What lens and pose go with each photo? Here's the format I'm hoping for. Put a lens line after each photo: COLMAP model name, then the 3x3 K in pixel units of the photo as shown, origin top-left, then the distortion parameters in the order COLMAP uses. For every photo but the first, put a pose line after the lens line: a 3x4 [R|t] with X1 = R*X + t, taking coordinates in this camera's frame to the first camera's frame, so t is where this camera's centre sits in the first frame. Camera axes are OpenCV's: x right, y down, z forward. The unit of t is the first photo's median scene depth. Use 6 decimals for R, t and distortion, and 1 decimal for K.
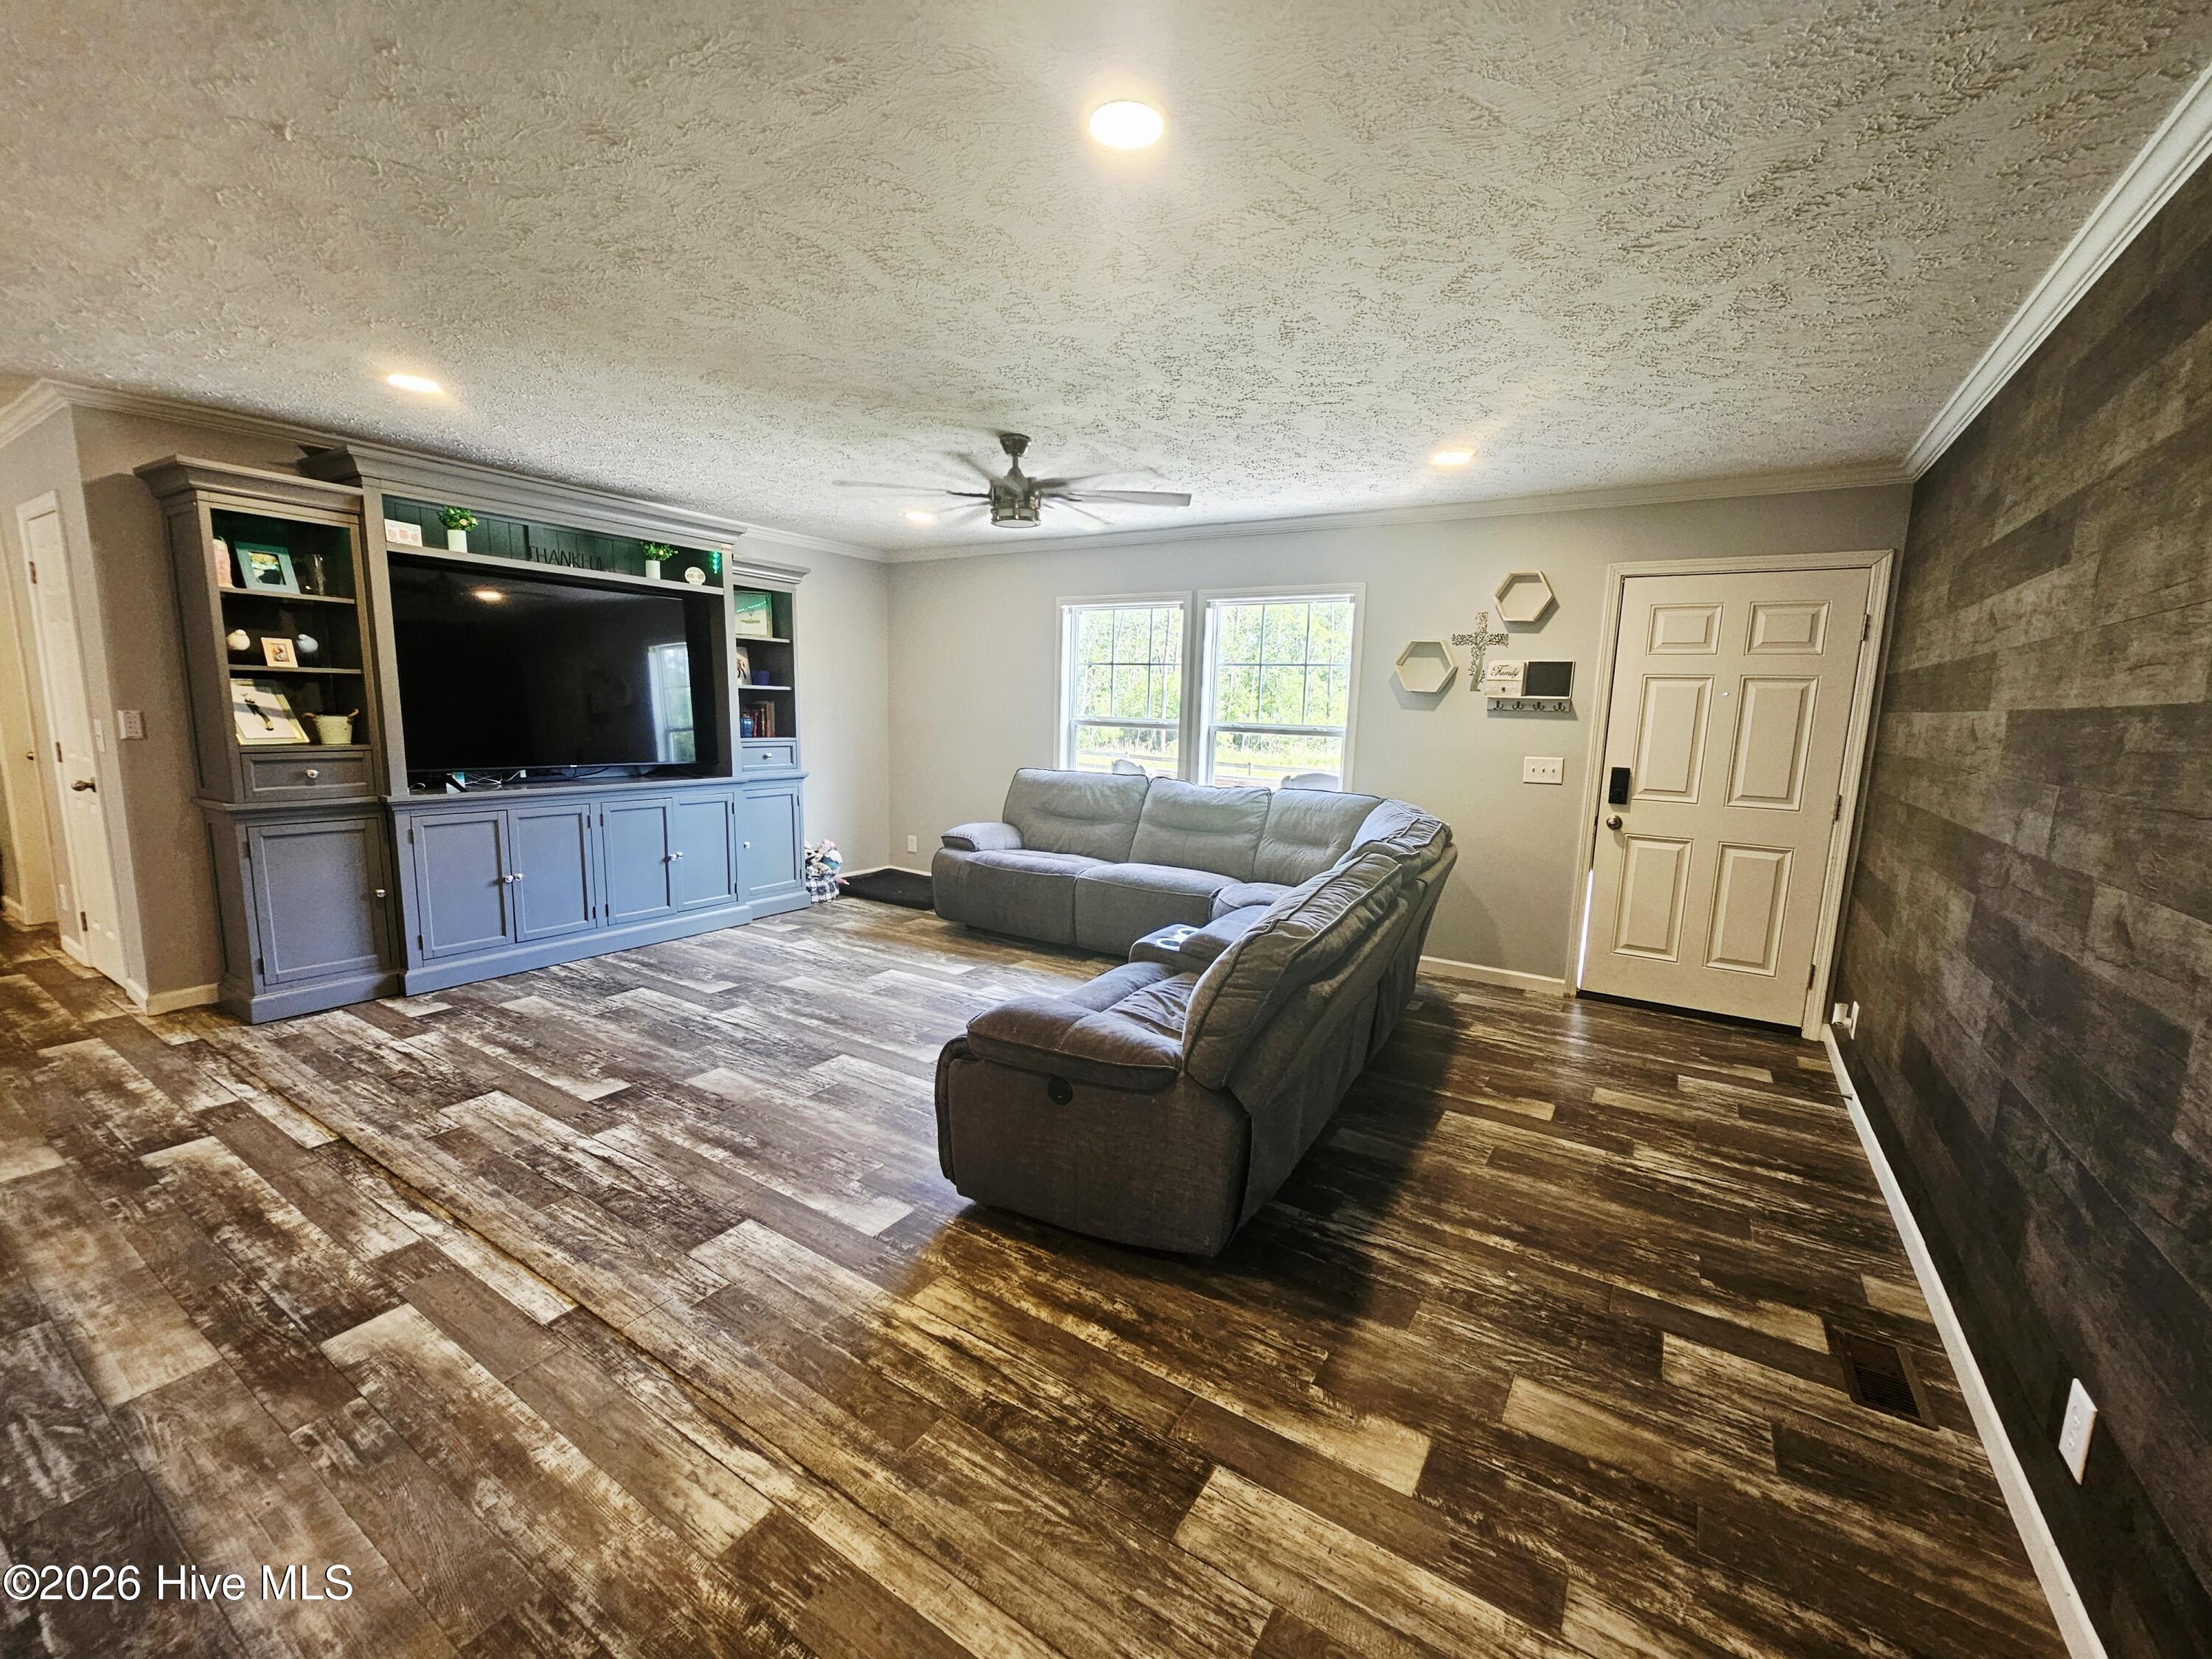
lens RADIAL K [[905.6, 0, 1111.7], [0, 905.6, 845.6], [0, 0, 1]] dist [-0.001813, -0.000542]
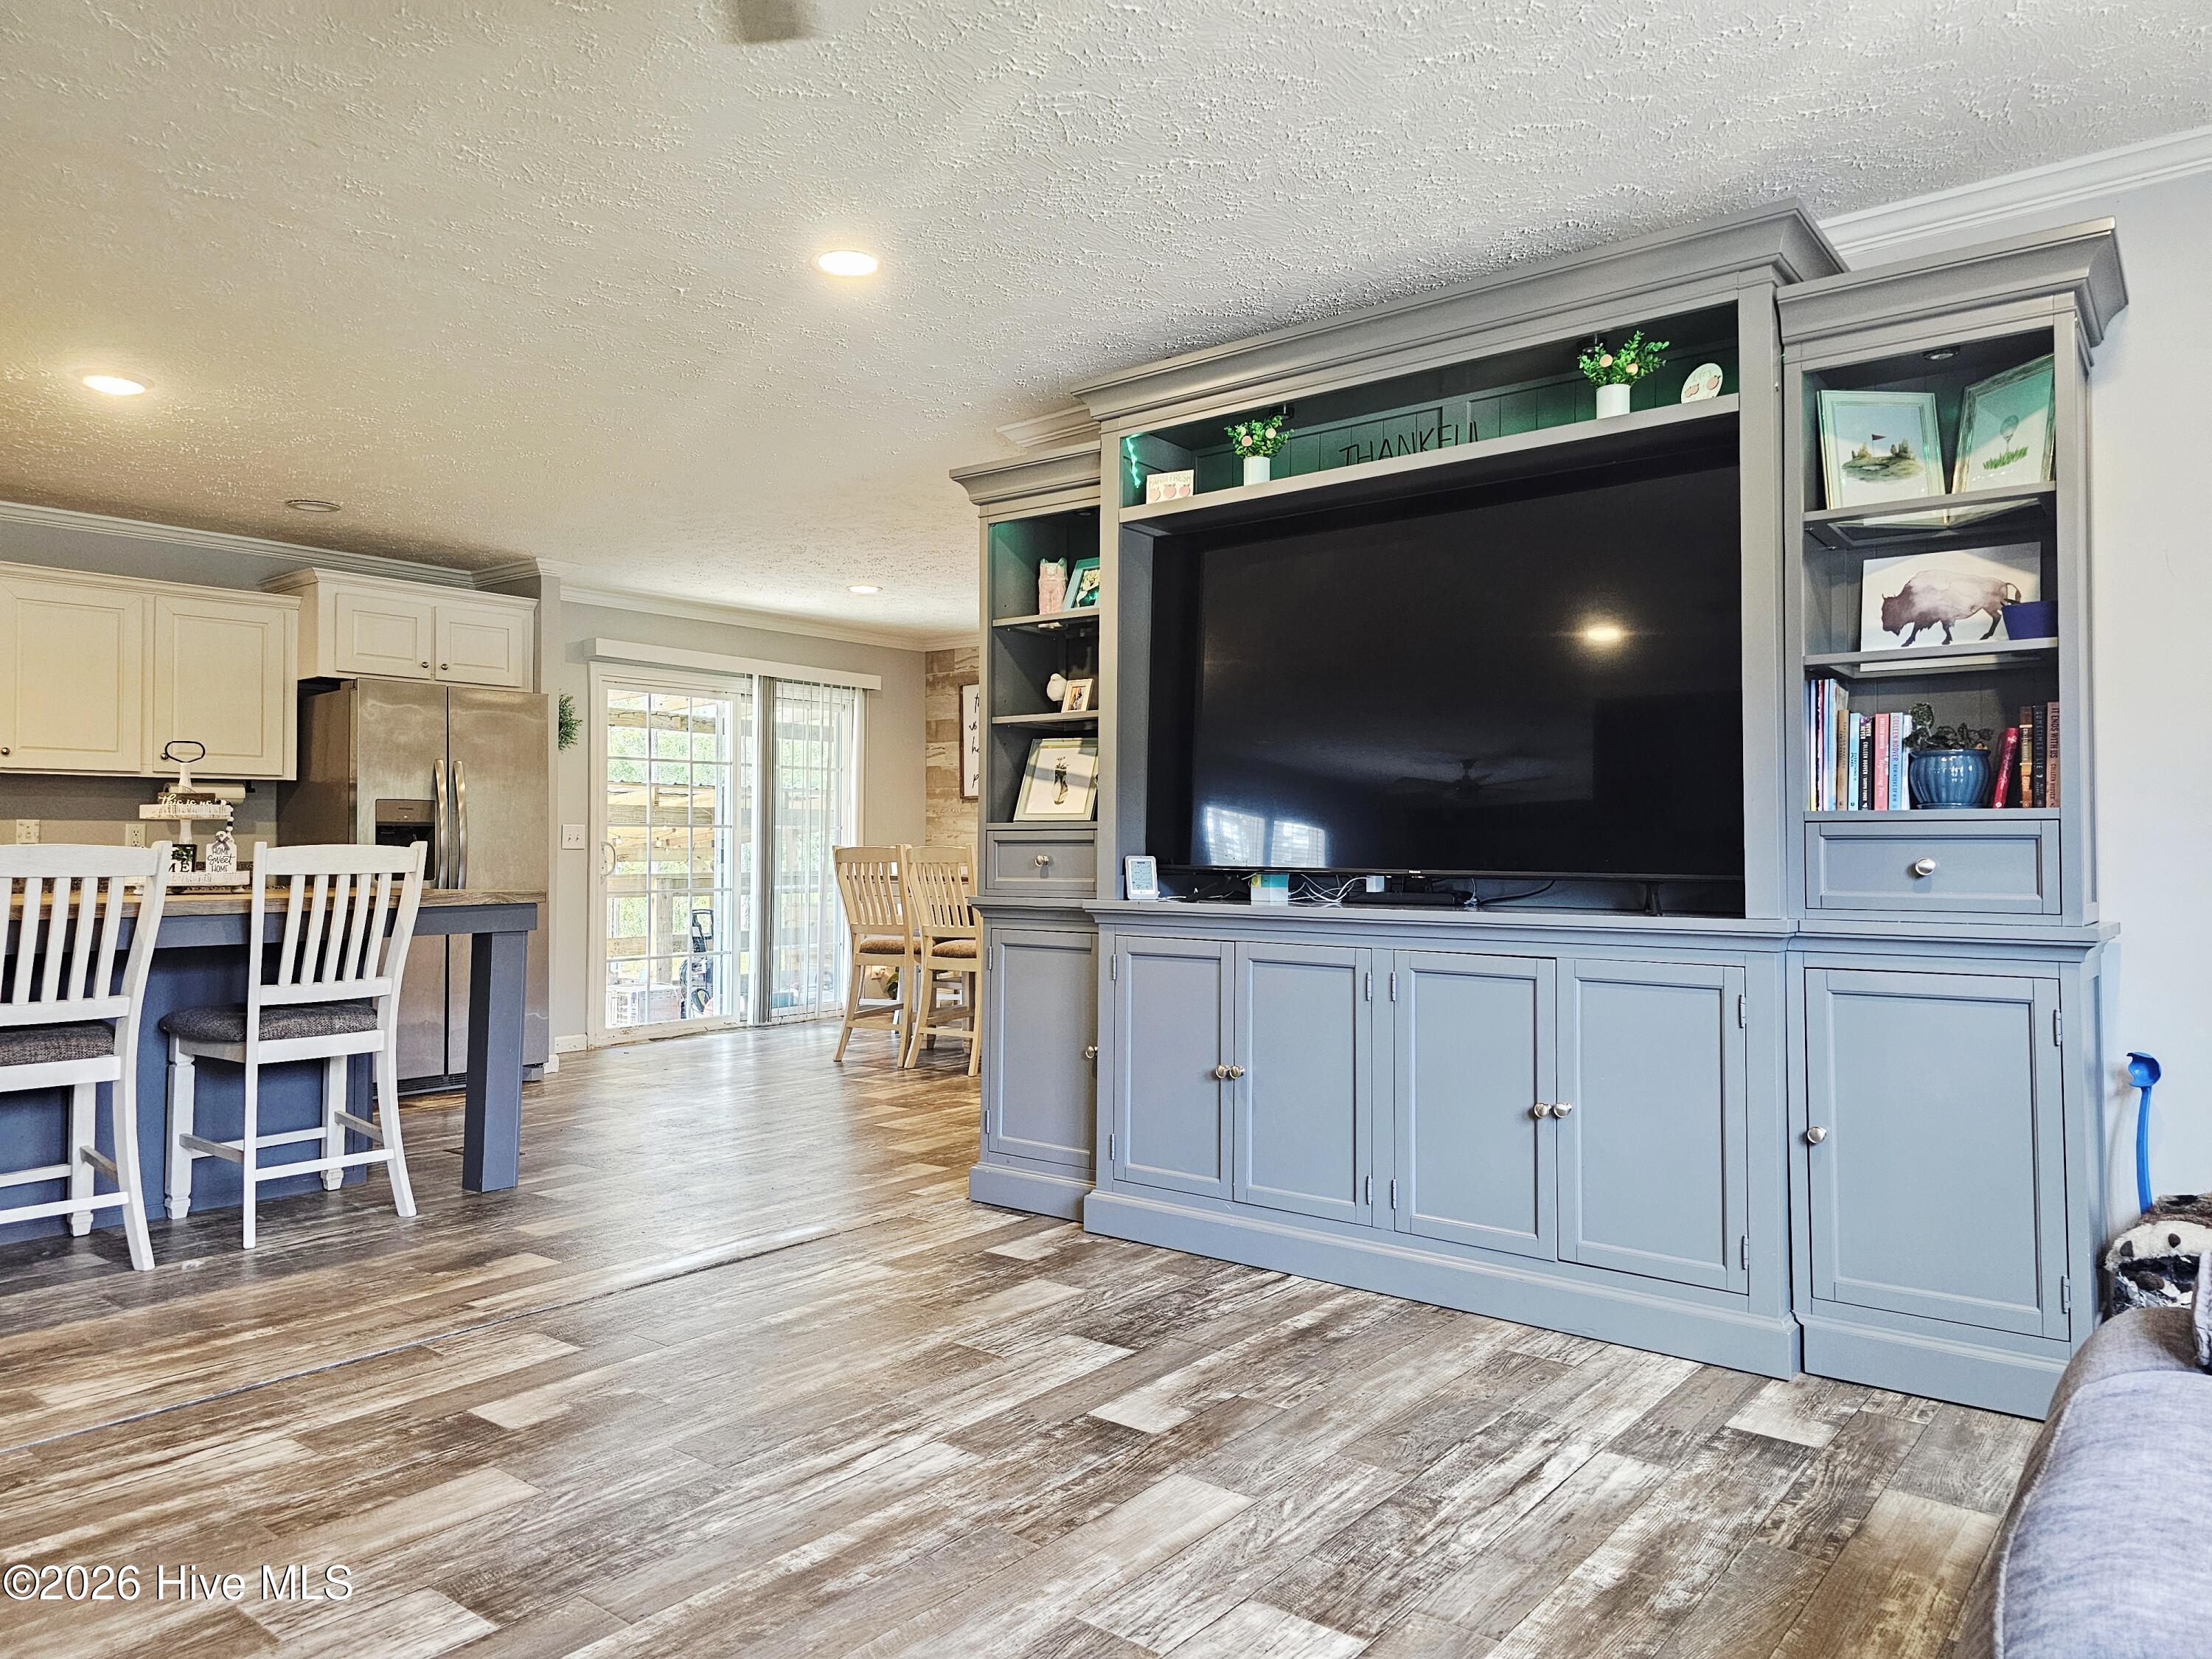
lens RADIAL K [[1473.2, 0, 1095.2], [0, 1473.2, 800.2], [0, 0, 1]] dist [0.060608, -0.051751]
pose [[-0.109036, -0.061859, -0.992111, 0.211329], [-0.155668, 0.986810, -0.044420, -0.070978], [0.981773, 0.149597, -0.117227, 1.013677]]
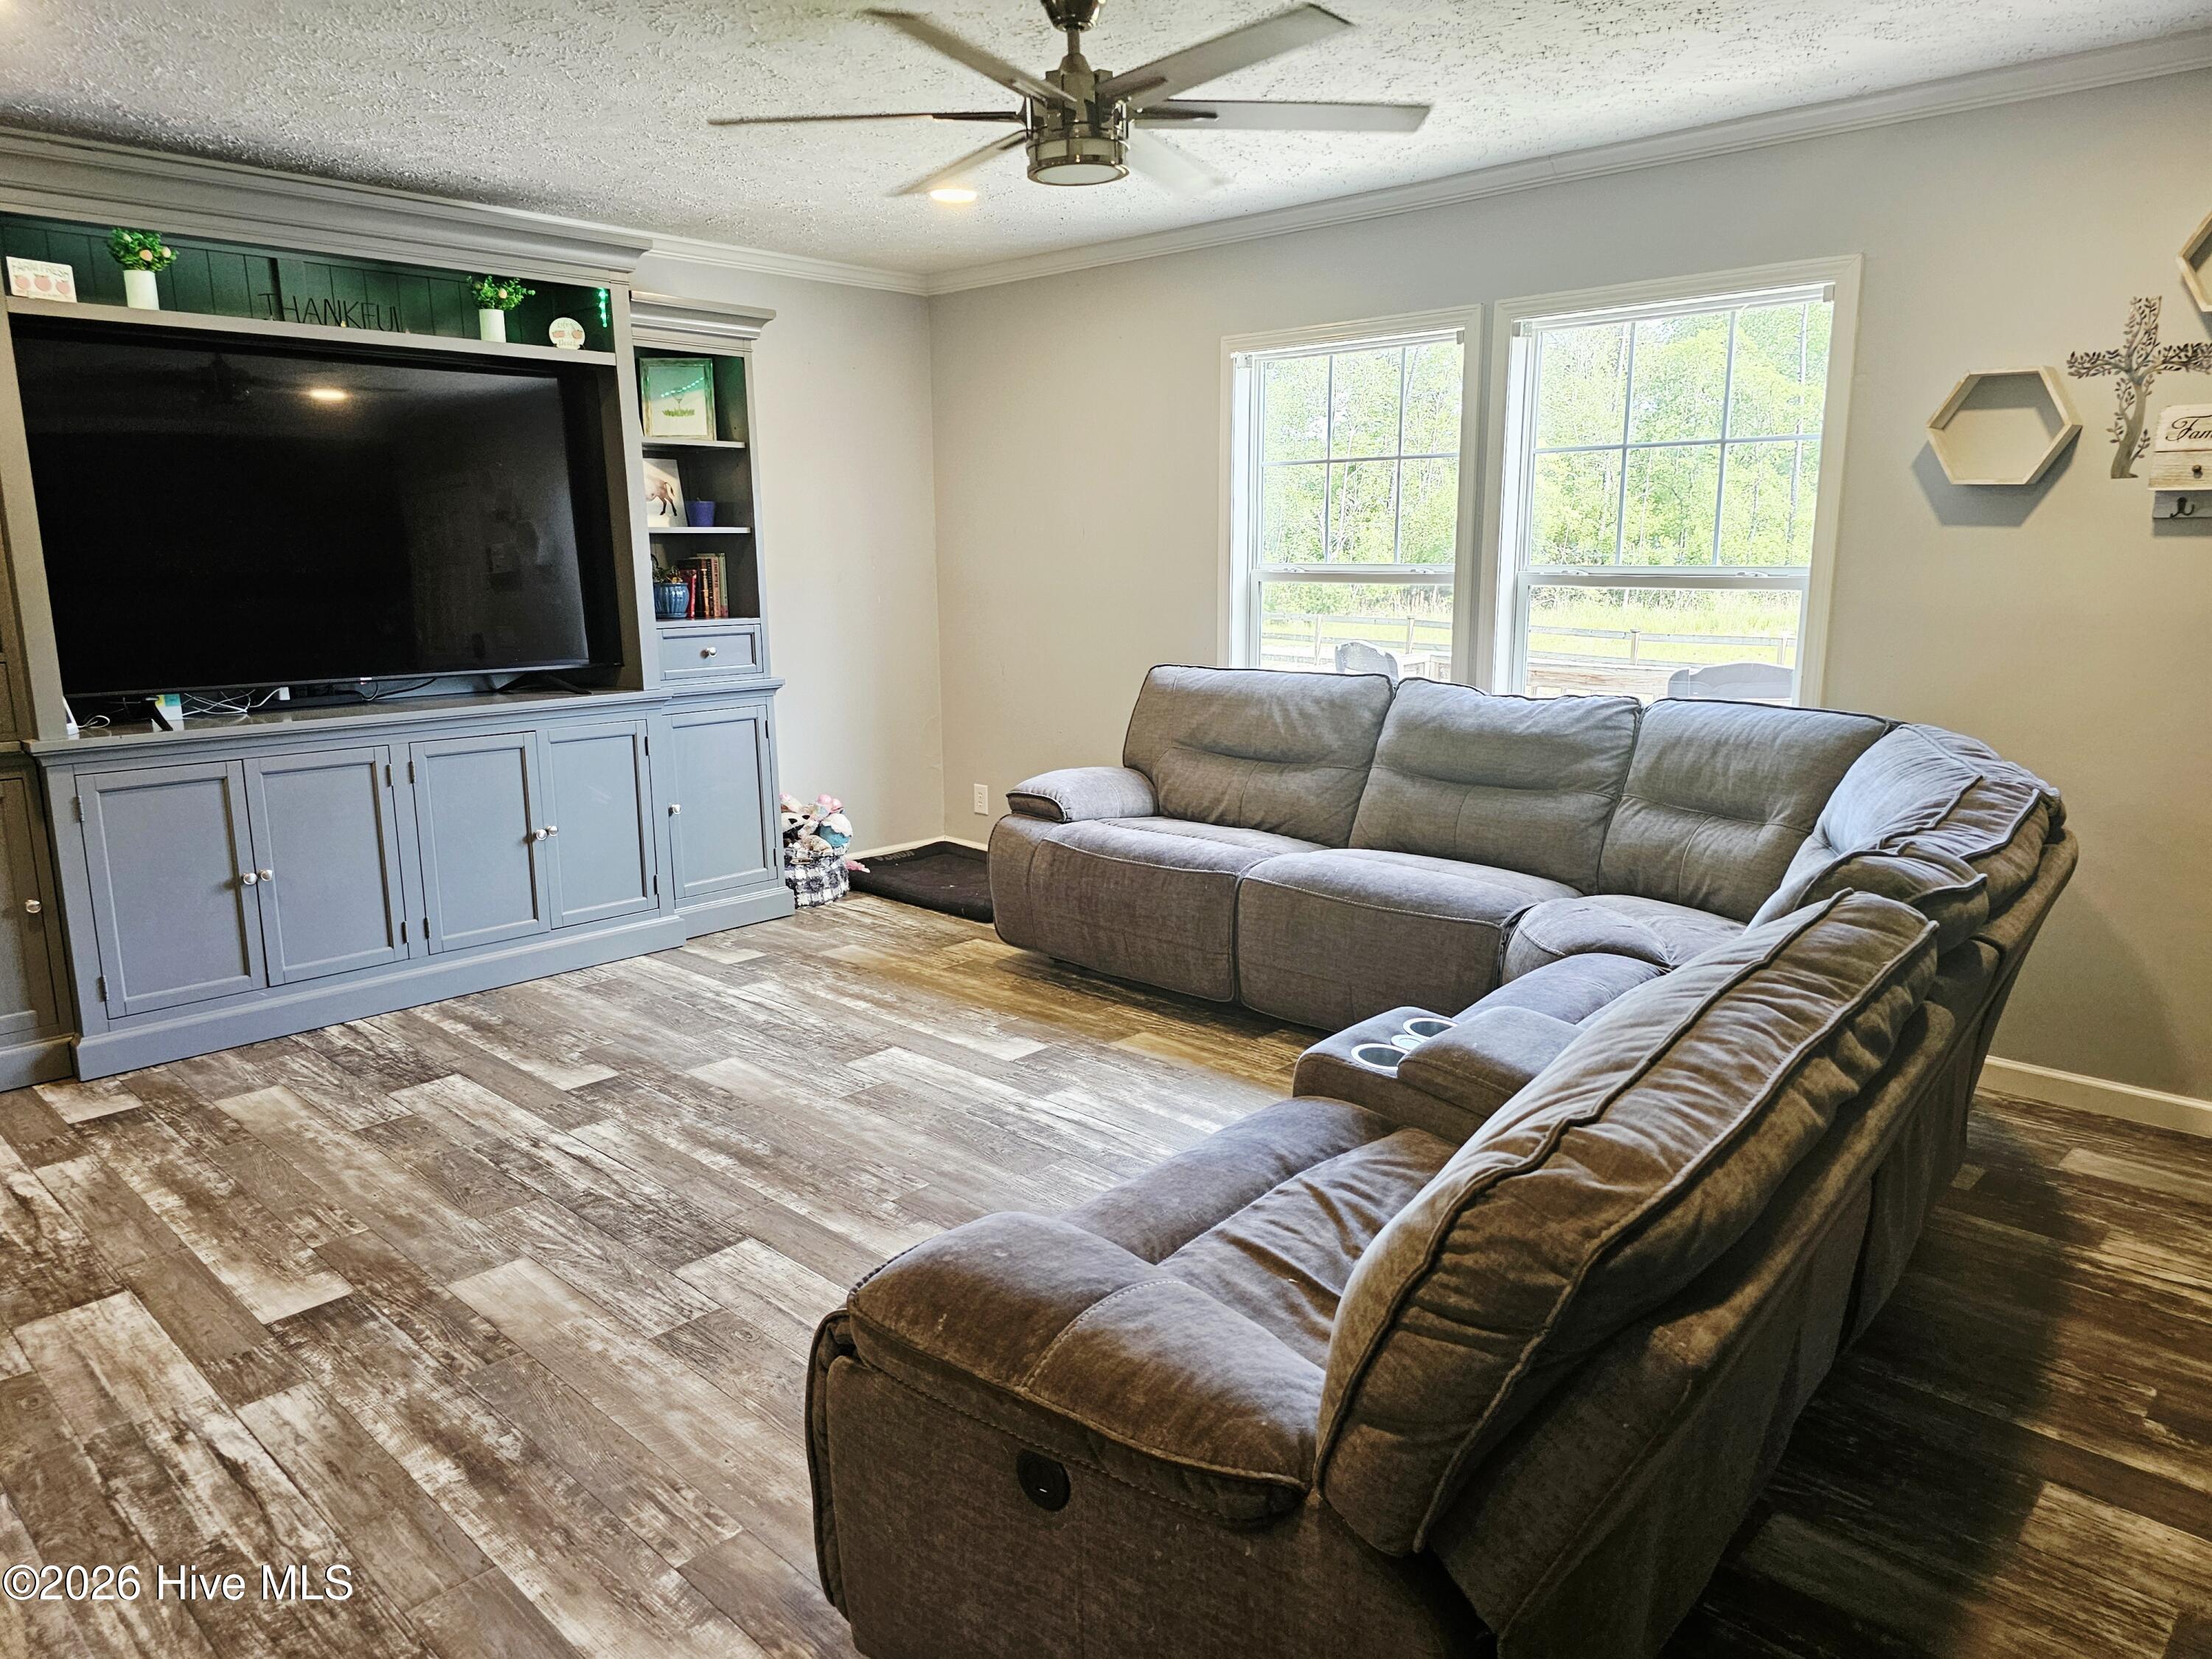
lens RADIAL K [[1478.7, 0, 1090.9], [0, 1478.7, 828.0], [0, 0, 1]] dist [0.059137, -0.048823]
pose [[0.979828, 0.003270, -0.199817, 0.053064], [0.004251, 0.999299, 0.037199, -0.029162], [0.199799, -0.037298, 0.979127, 0.171979]]
